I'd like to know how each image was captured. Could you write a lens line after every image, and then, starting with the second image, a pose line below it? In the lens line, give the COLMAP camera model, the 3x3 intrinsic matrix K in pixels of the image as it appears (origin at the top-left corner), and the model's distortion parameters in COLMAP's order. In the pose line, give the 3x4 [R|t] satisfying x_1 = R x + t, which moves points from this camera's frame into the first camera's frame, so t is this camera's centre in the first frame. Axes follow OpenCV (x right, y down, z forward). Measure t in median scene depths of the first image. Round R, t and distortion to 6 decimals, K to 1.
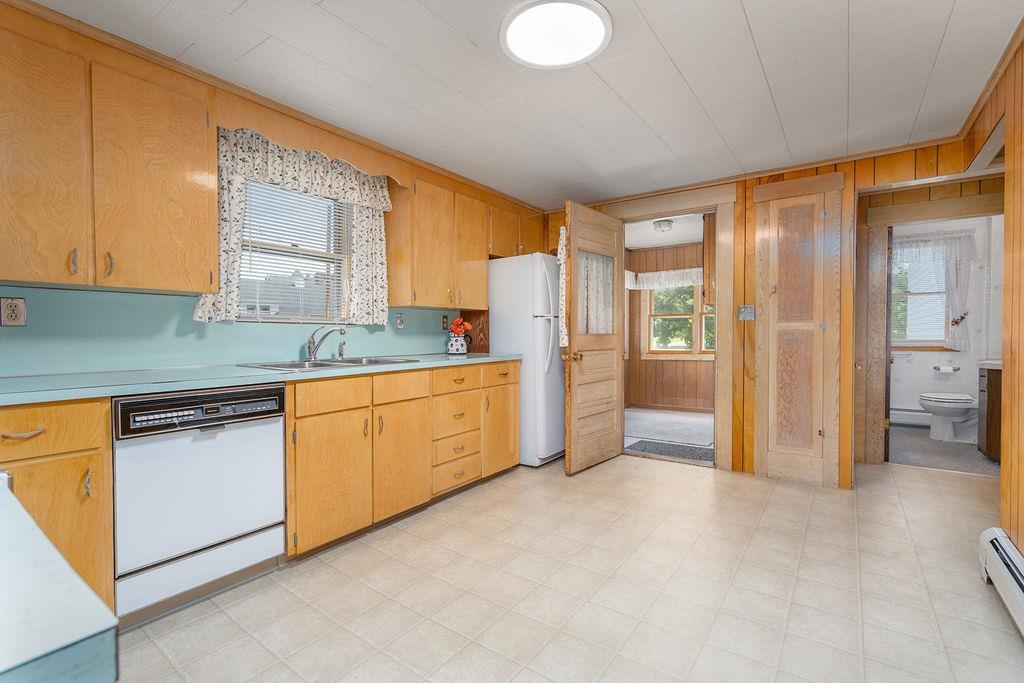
lens RADIAL K [[469.1, 0, 509.8], [0, 469.1, 335.7], [0, 0, 1]] dist [0.000235, 0.000317]
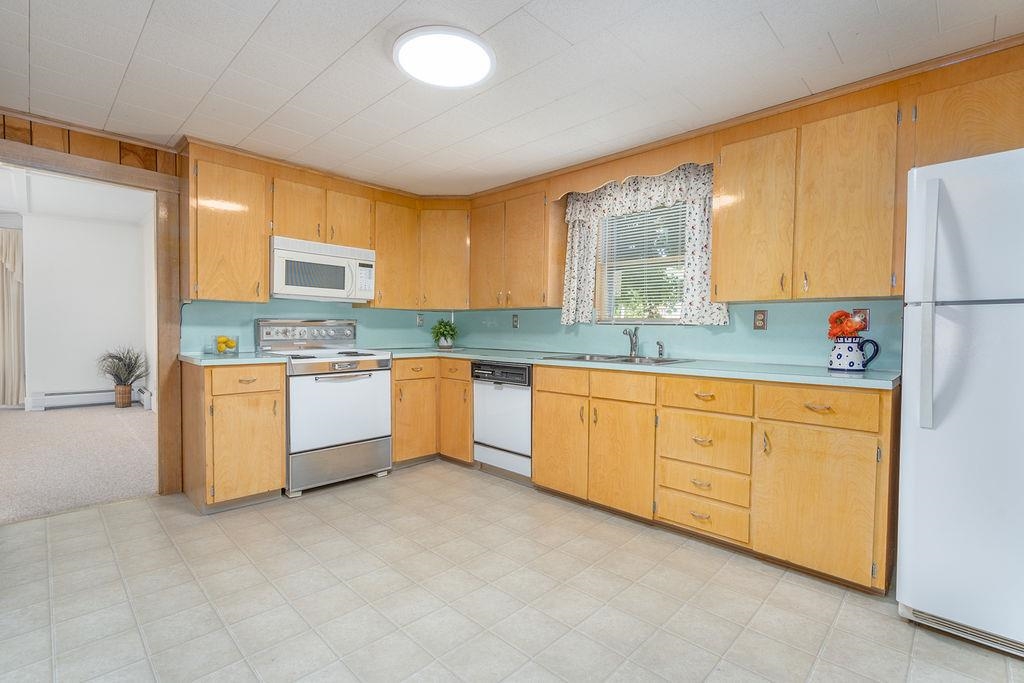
lens RADIAL K [[469.1, 0, 509.8], [0, 469.1, 335.7], [0, 0, 1]] dist [0.000235, 0.000317]
pose [[-0.150103, 0.016561, -0.988532, 0.888642], [-0.015572, 0.999696, 0.019113, -0.018576], [0.988548, 0.018262, -0.149799, 1.008841]]
